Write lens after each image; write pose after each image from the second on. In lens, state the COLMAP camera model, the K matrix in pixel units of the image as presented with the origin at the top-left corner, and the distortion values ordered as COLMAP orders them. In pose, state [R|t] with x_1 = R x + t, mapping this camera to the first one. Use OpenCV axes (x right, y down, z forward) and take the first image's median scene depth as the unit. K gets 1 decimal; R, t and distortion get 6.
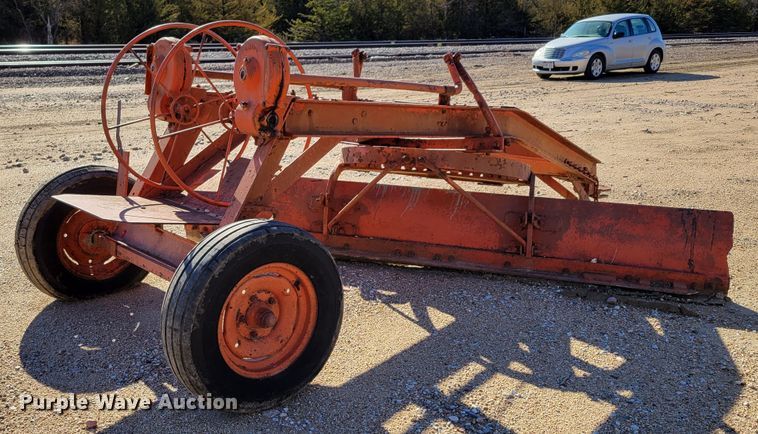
lens RADIAL K [[701.6, 0, 365.0], [0, 701.6, 213.7], [0, 0, 1]] dist [0.029245, 0.000000]
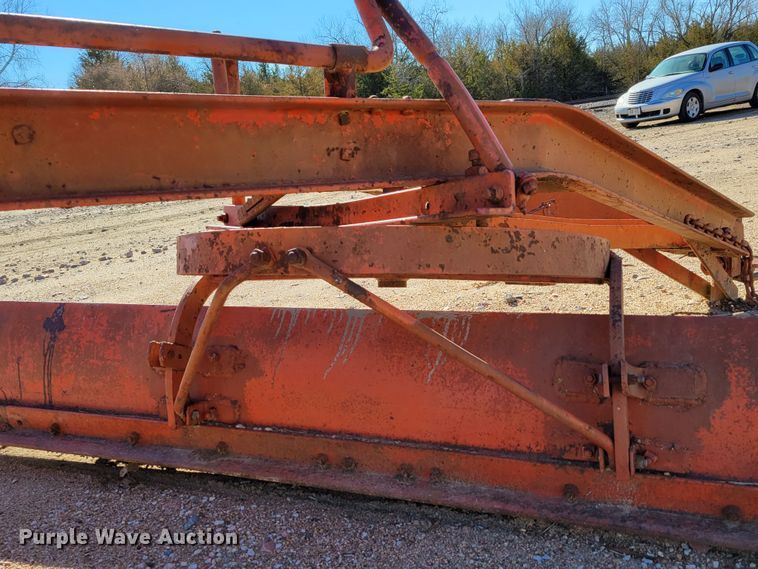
lens RADIAL K [[669.4, 0, 382.7], [0, 669.4, 285.5], [0, 0, 1]] dist [0.050445, -0.024075]
pose [[0.988528, -0.091065, -0.120500, 0.144168], [0.089737, 0.995830, -0.016411, -0.044685], [0.121492, 0.005410, 0.992578, 0.567030]]
